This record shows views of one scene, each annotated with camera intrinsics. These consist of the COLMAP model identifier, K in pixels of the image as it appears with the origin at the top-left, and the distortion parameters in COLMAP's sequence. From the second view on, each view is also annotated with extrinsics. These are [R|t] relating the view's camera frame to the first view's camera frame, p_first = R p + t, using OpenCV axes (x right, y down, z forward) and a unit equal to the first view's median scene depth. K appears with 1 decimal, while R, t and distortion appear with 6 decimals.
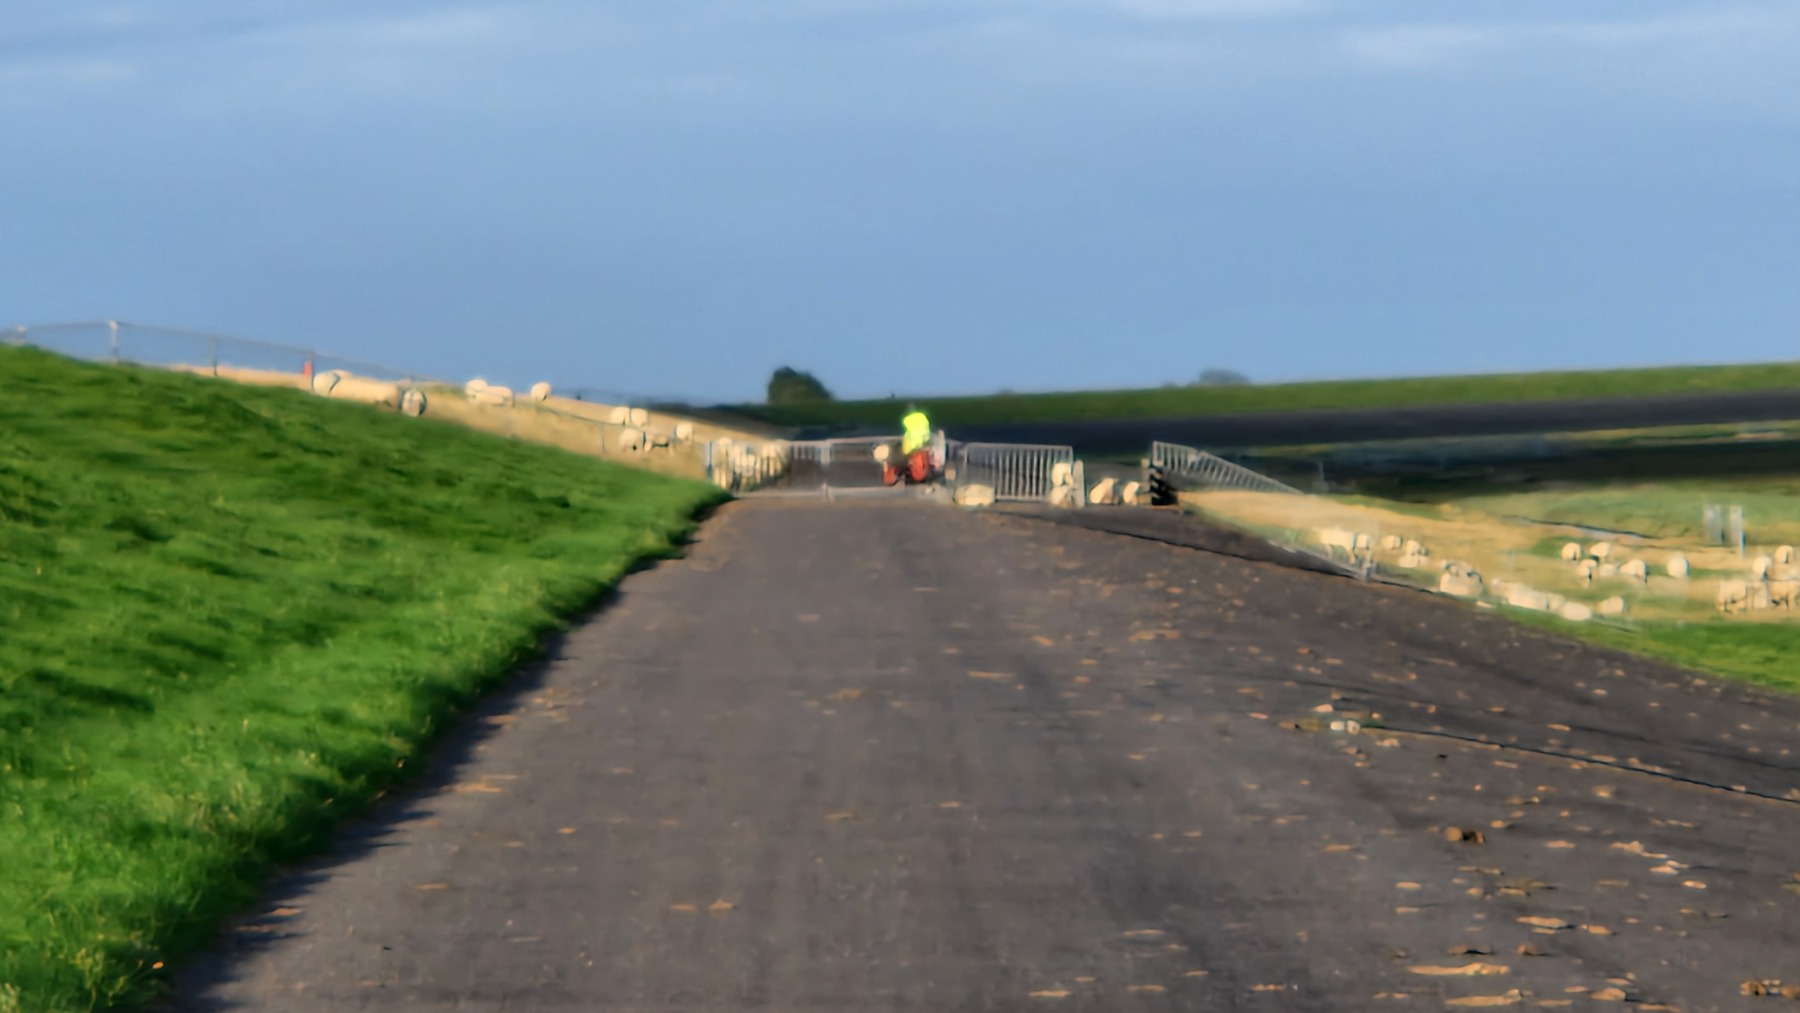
lens RADIAL K [[3280.1, 0, 895.0], [0, 3280.1, 509.1], [0, 0, 1]] dist [-0.041451, 0.000000]
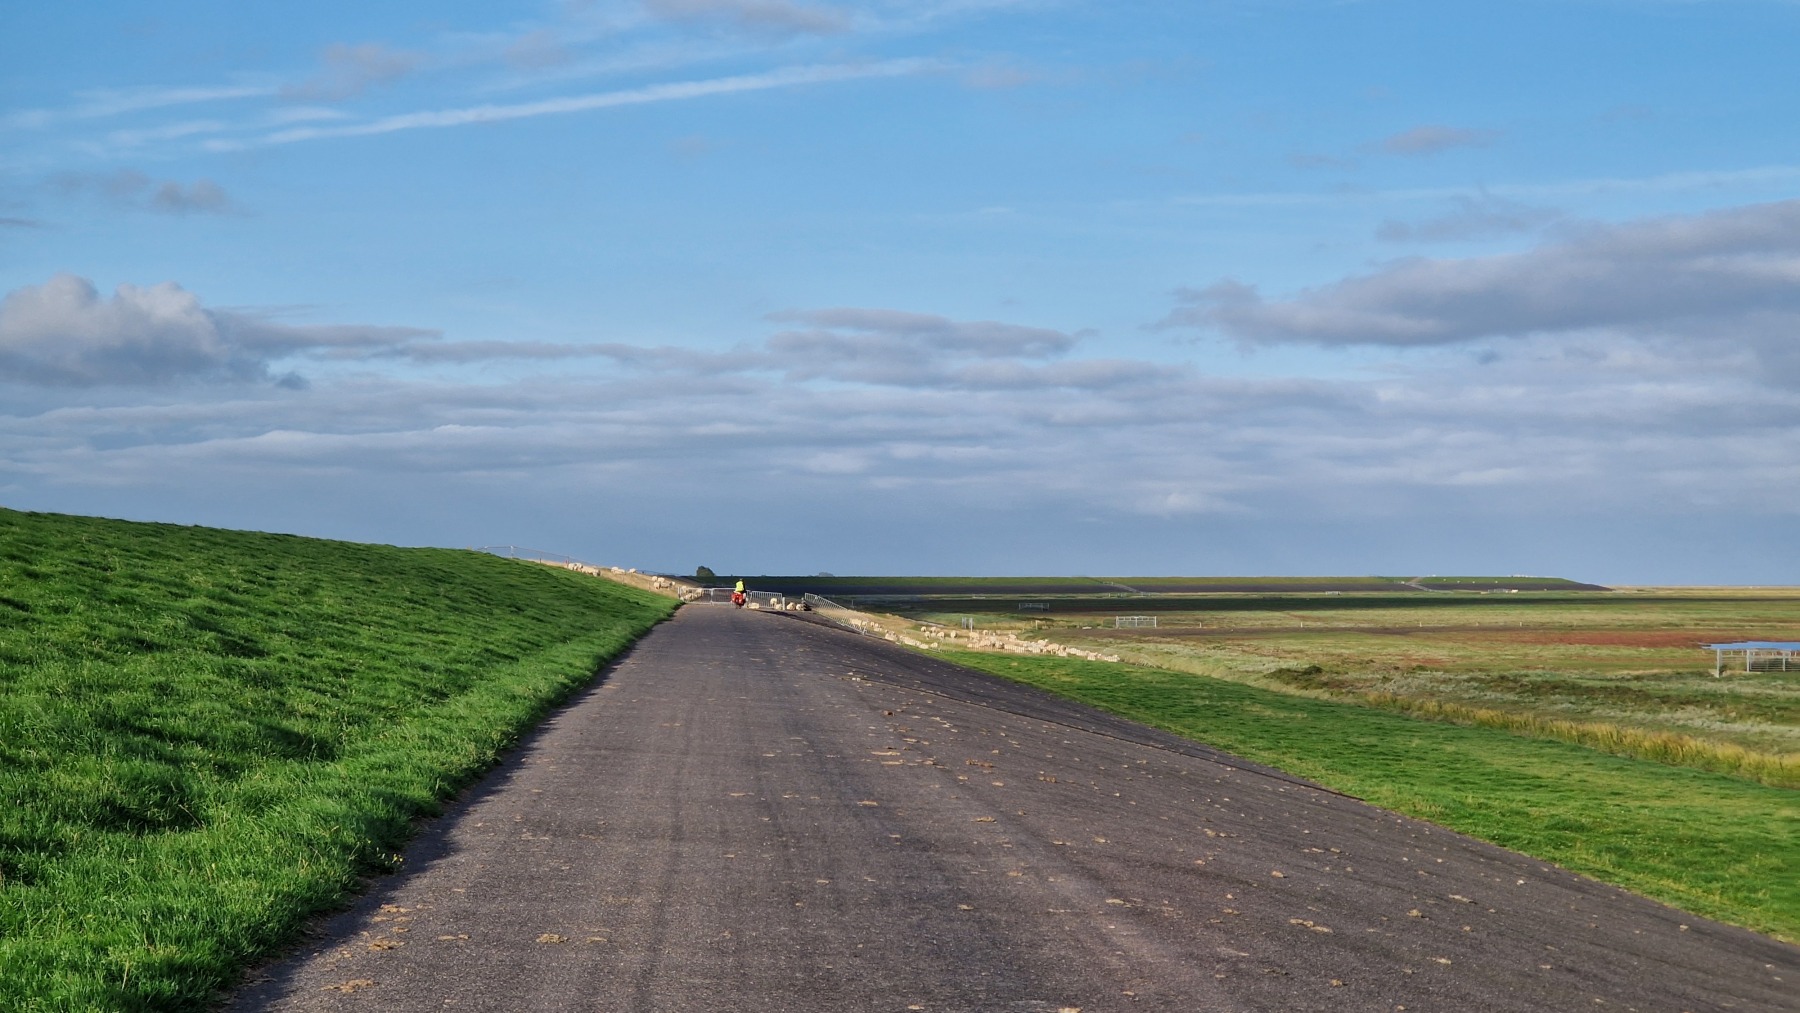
lens RADIAL K [[3280.1, 0, 899.8], [0, 3280.1, 506.6], [0, 0, 1]] dist [-0.041451, 0.000000]
pose [[0.968225, 0.044165, 0.246150, -0.673563], [-0.037471, 0.998791, -0.031818, -0.004718], [-0.247258, 0.021583, 0.968709, -2.337933]]
